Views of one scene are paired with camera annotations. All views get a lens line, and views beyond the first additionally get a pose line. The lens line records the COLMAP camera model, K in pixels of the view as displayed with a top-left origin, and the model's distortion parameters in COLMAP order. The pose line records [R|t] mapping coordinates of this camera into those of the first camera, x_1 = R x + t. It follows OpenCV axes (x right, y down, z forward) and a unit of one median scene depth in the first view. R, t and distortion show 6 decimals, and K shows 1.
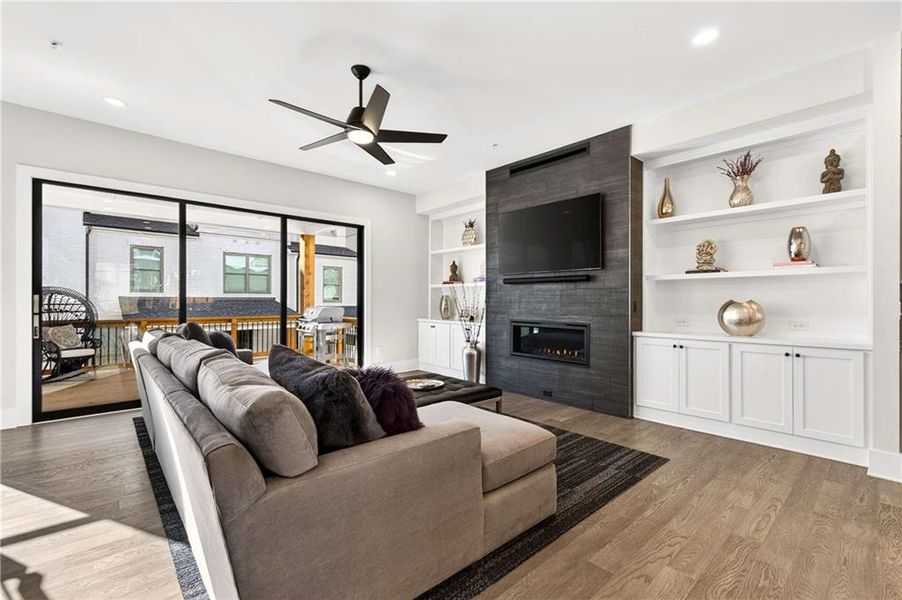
lens RADIAL K [[395.4, 0, 450.1], [0, 395.4, 296.5], [0, 0, 1]] dist [0.001186, 0.000220]
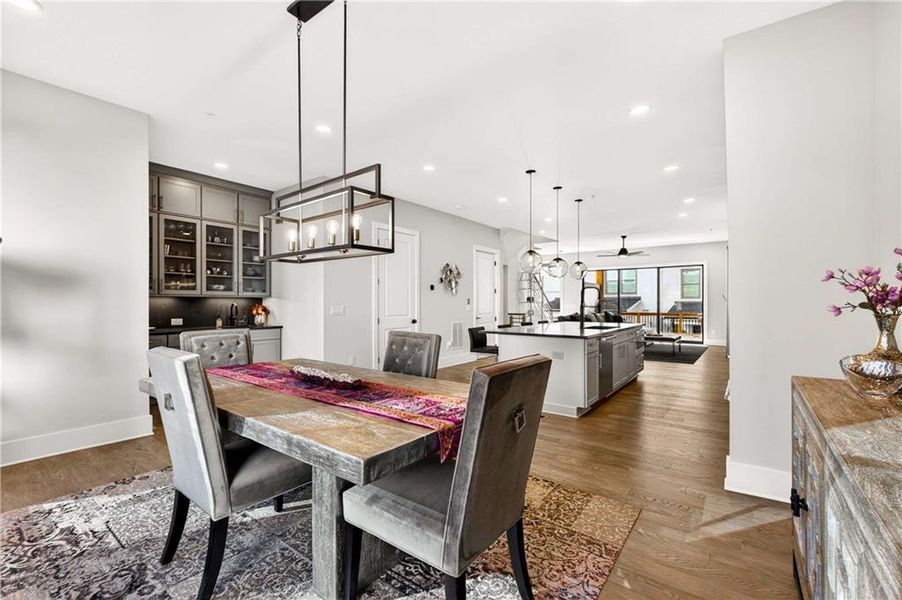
lens RADIAL K [[392.4, 0, 448.8], [0, 392.4, 299.7], [0, 0, 1]] dist [0.001989, 0.000461]
pose [[0.191244, -0.009779, -0.981494, 1.871929], [0.011848, 0.999901, -0.007654, -0.017294], [0.981471, -0.010165, 0.191341, -0.742371]]
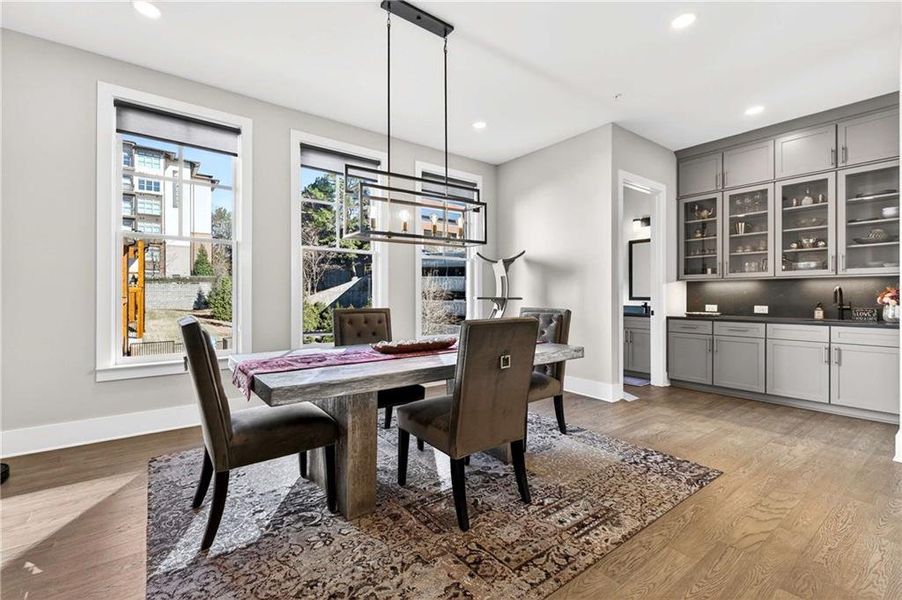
lens RADIAL K [[392.4, 0, 448.8], [0, 392.4, 299.7], [0, 0, 1]] dist [0.001989, 0.000461]
pose [[-0.997012, -0.000420, 0.077245, 1.284190], [-0.000502, 0.999999, -0.001048, 0.007065], [-0.077245, -0.001083, -0.997012, -0.251943]]
